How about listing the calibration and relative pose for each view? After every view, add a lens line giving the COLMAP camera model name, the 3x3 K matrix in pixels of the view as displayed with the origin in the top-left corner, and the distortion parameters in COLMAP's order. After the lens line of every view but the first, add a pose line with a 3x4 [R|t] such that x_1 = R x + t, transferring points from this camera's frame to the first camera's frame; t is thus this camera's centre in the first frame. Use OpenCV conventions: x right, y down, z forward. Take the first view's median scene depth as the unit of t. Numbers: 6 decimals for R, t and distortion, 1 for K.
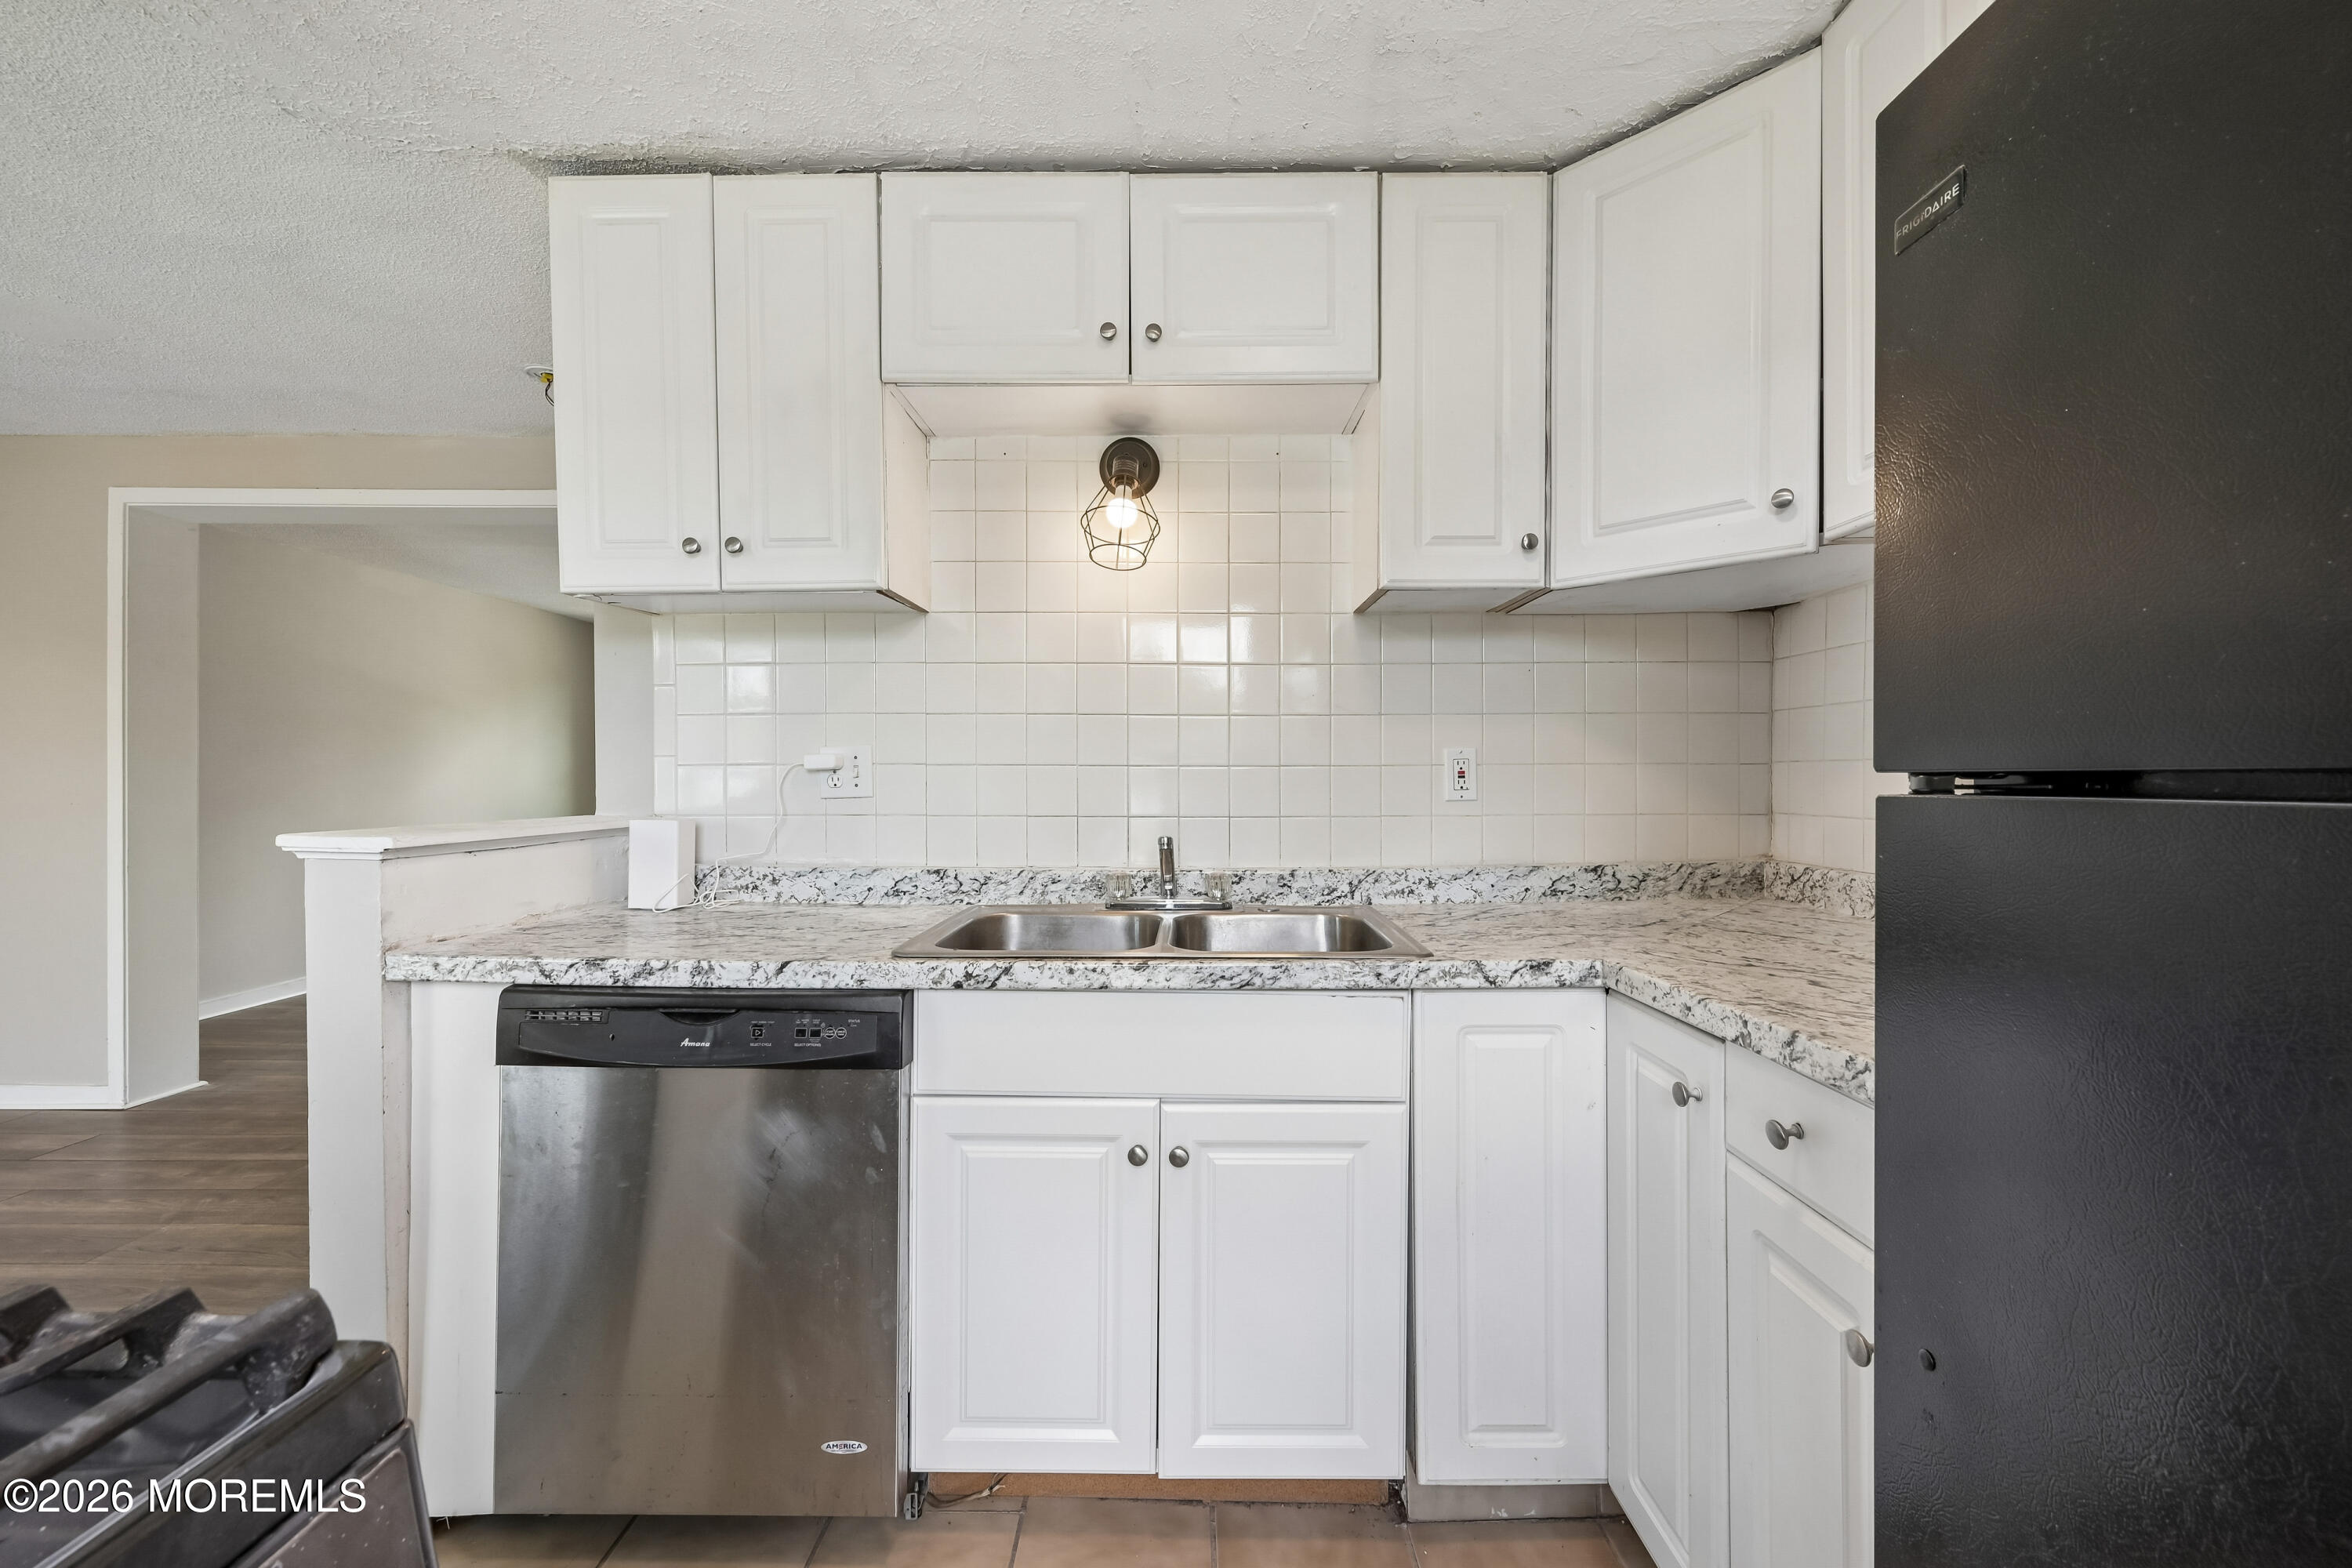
lens RADIAL K [[932.8, 0, 1176.0], [0, 932.8, 784.0], [0, 0, 1]] dist [-0.000590, -0.000138]
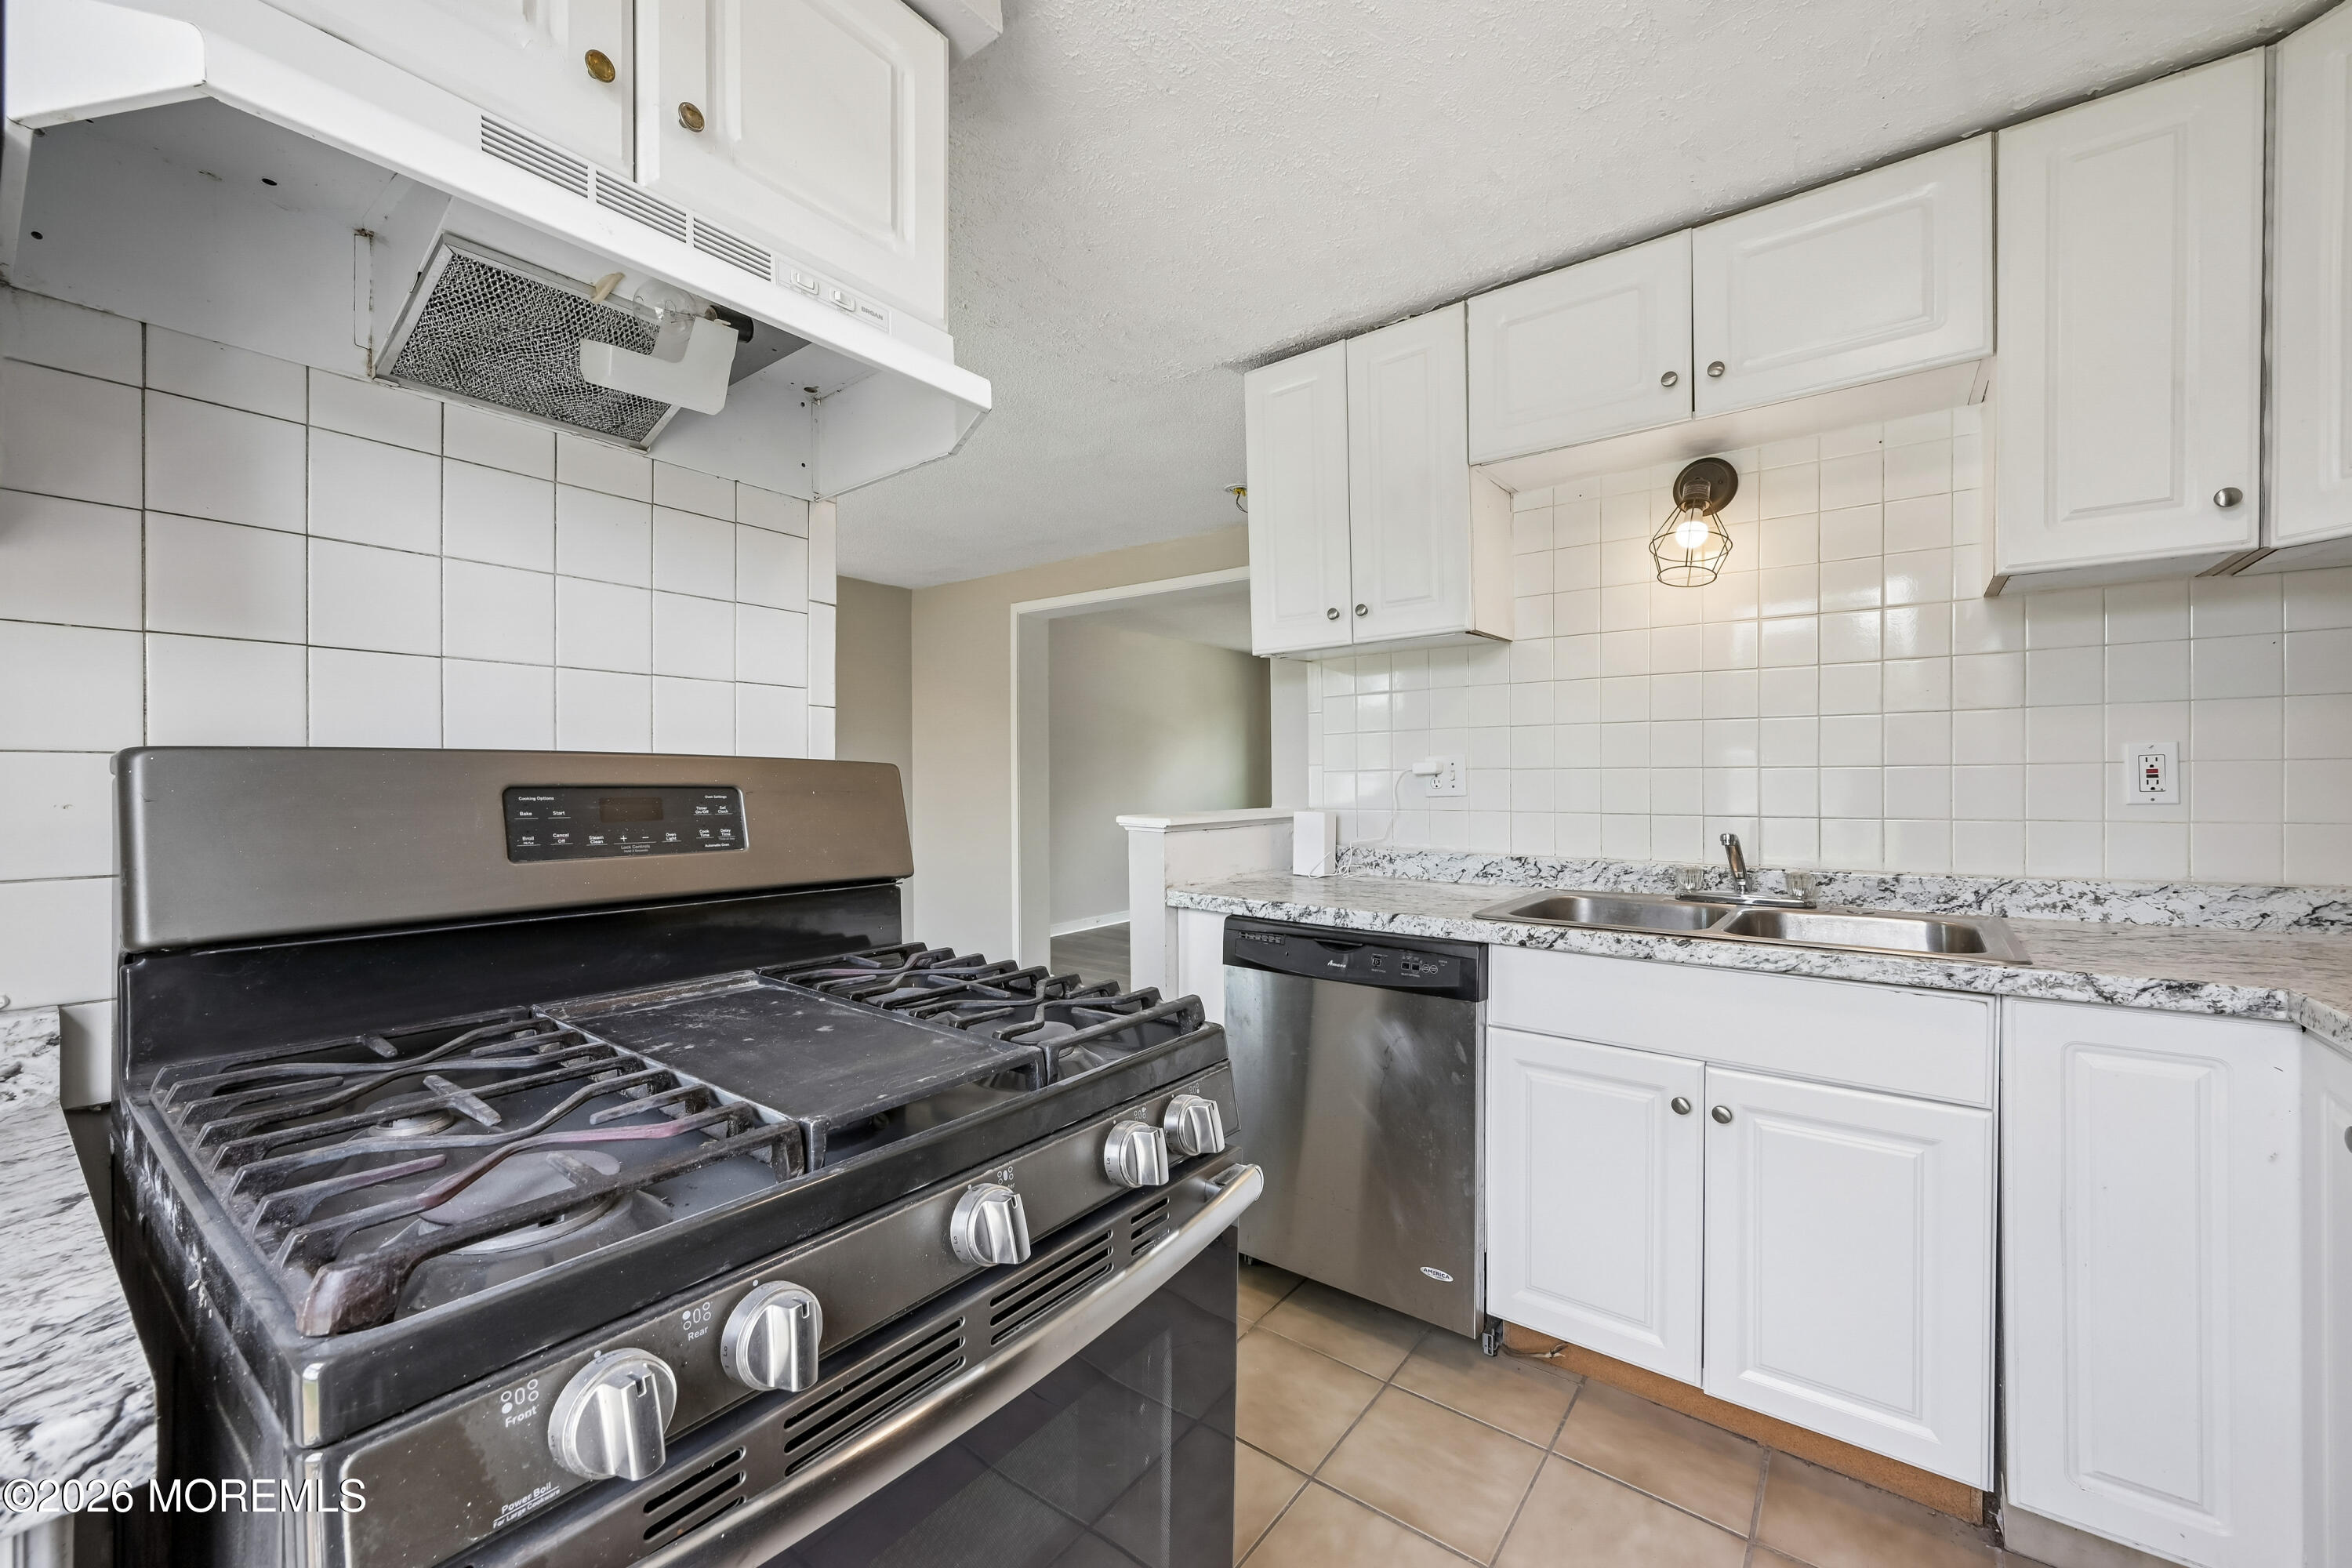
lens RADIAL K [[928.8, 0, 1176.0], [0, 928.8, 784.0], [0, 0, 1]] dist [0.000523, 0.000154]
pose [[0.799573, -0.002047, -0.600565, 0.122713], [0.002594, 0.999997, 0.000045, -0.003331], [0.600563, -0.001594, 0.799576, -0.245118]]
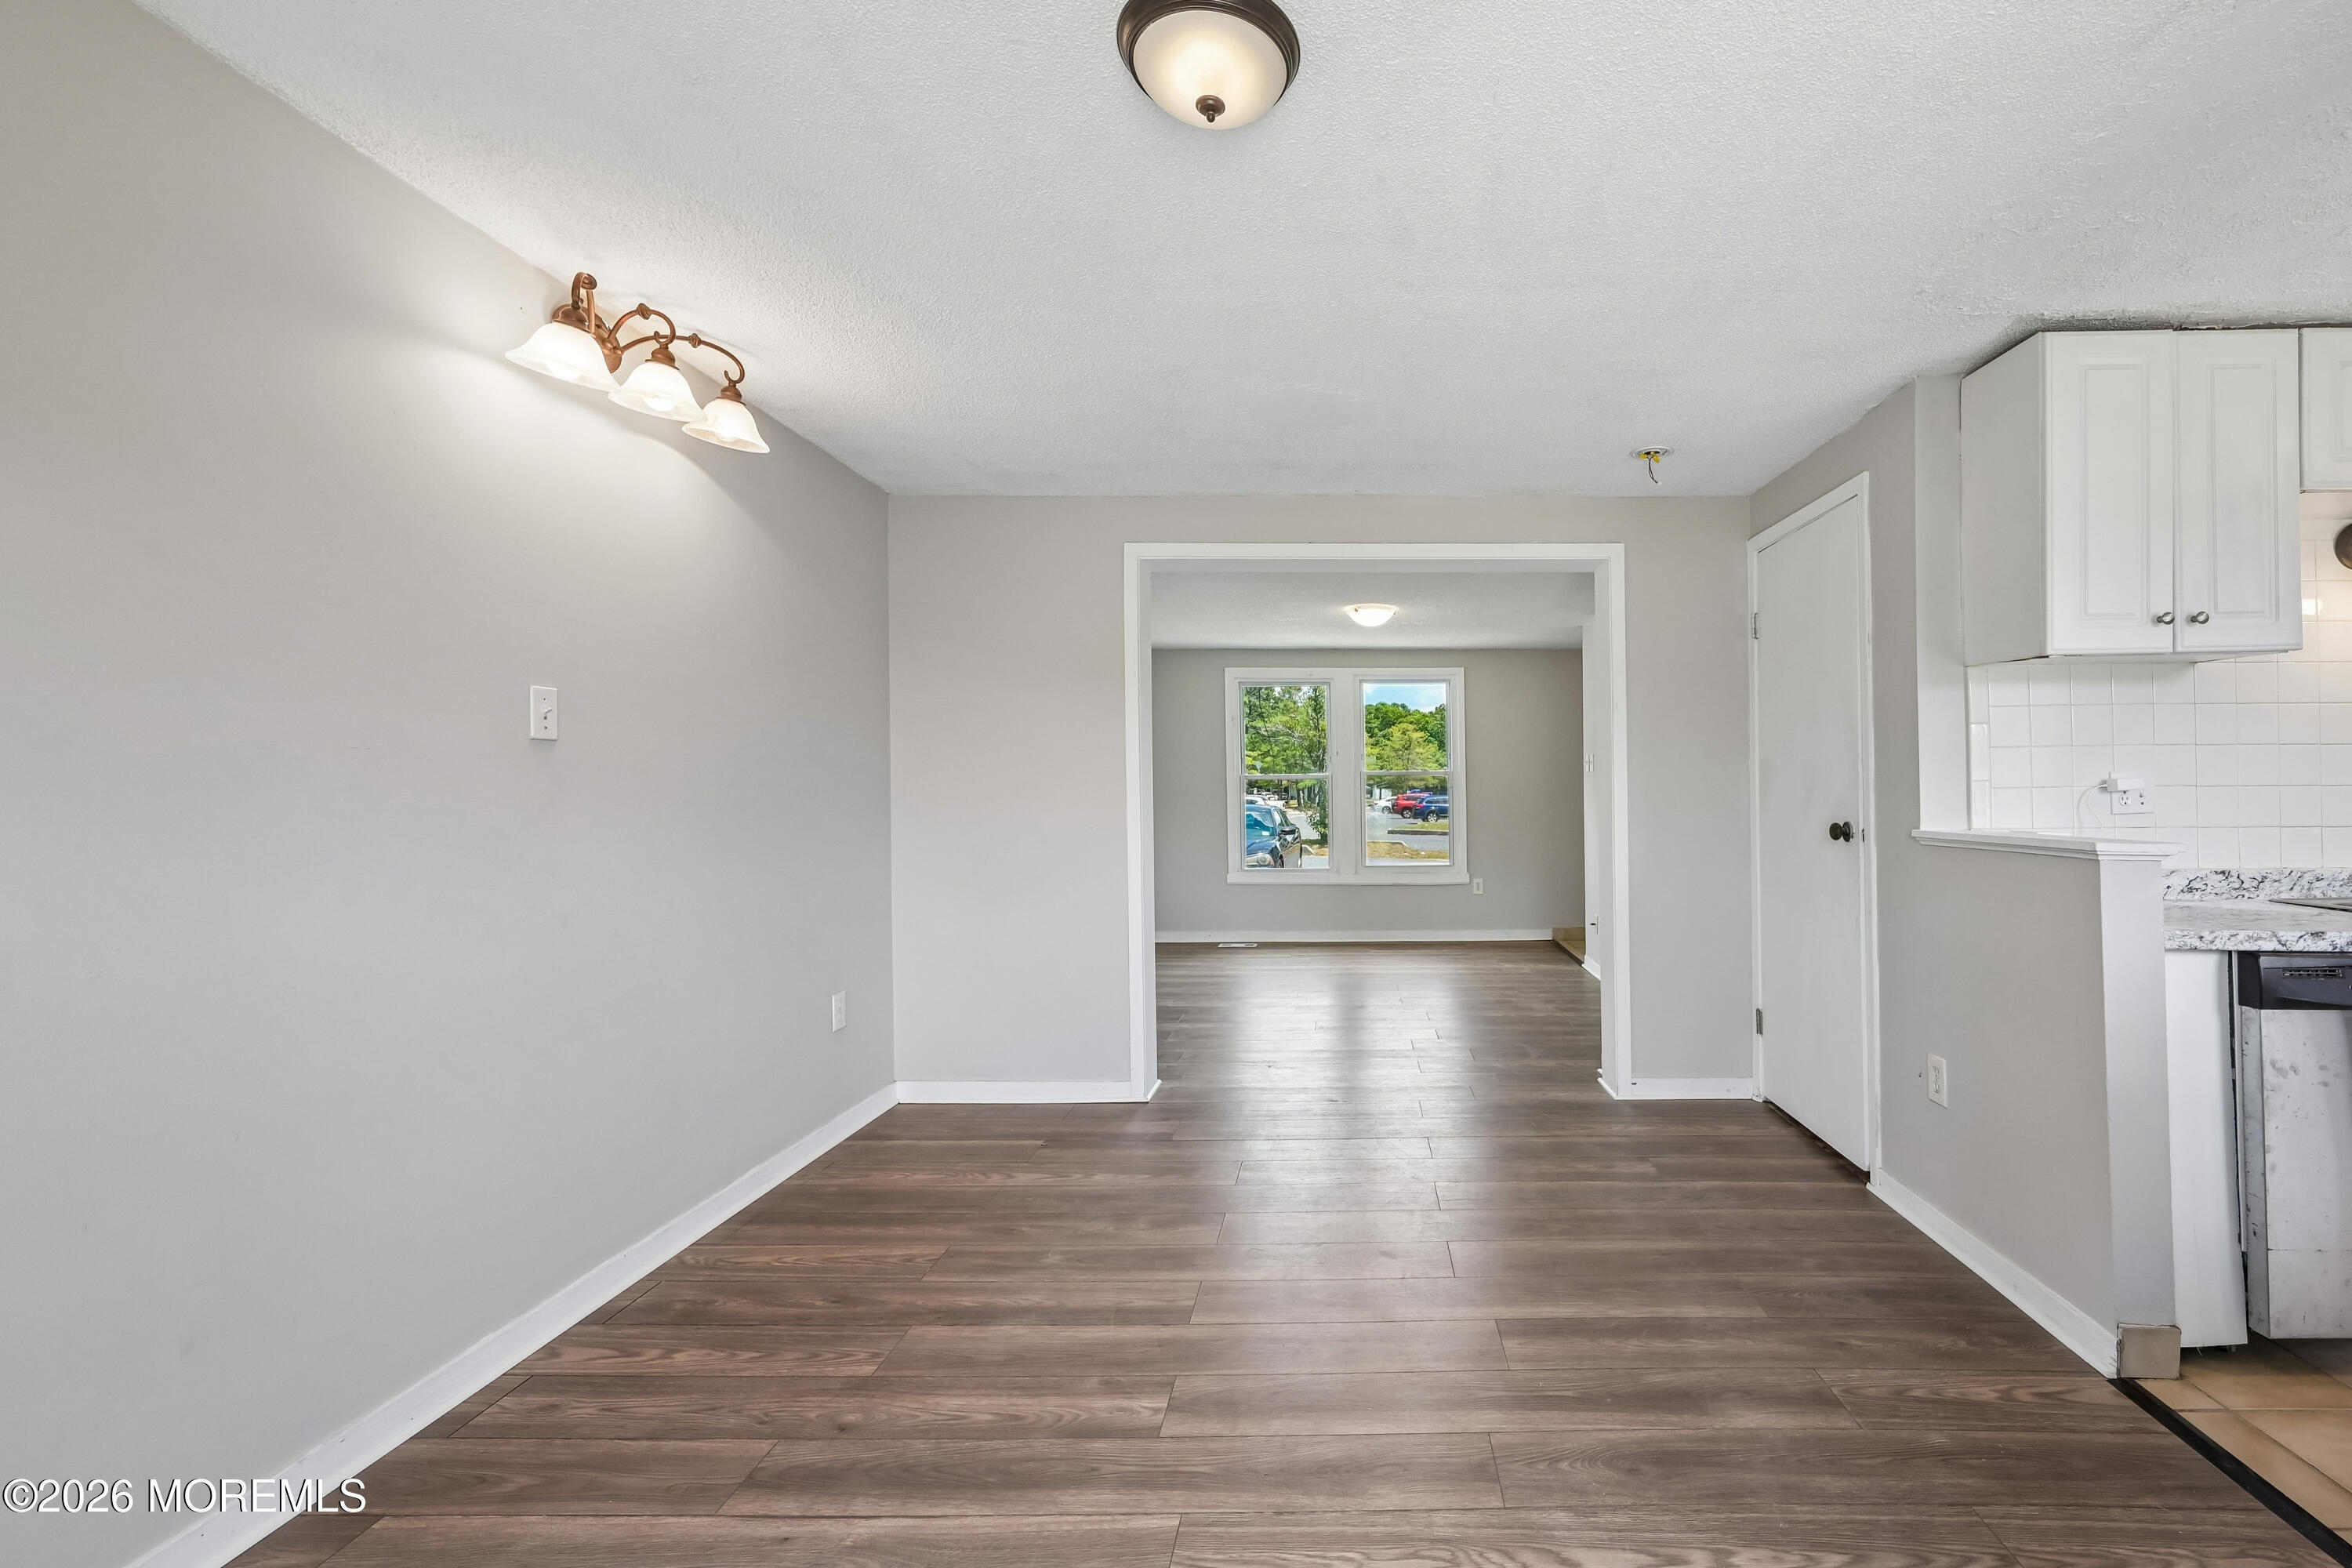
lens RADIAL K [[996.1, 0, 1350.7], [0, 996.1, 794.6], [0, 0, 1]] dist [0.001170, 0.000382]
pose [[0.999897, -0.009406, 0.010846, -1.661479], [0.009459, 0.999943, -0.004863, -0.016493], [-0.010800, 0.004965, 0.999929, -0.365956]]
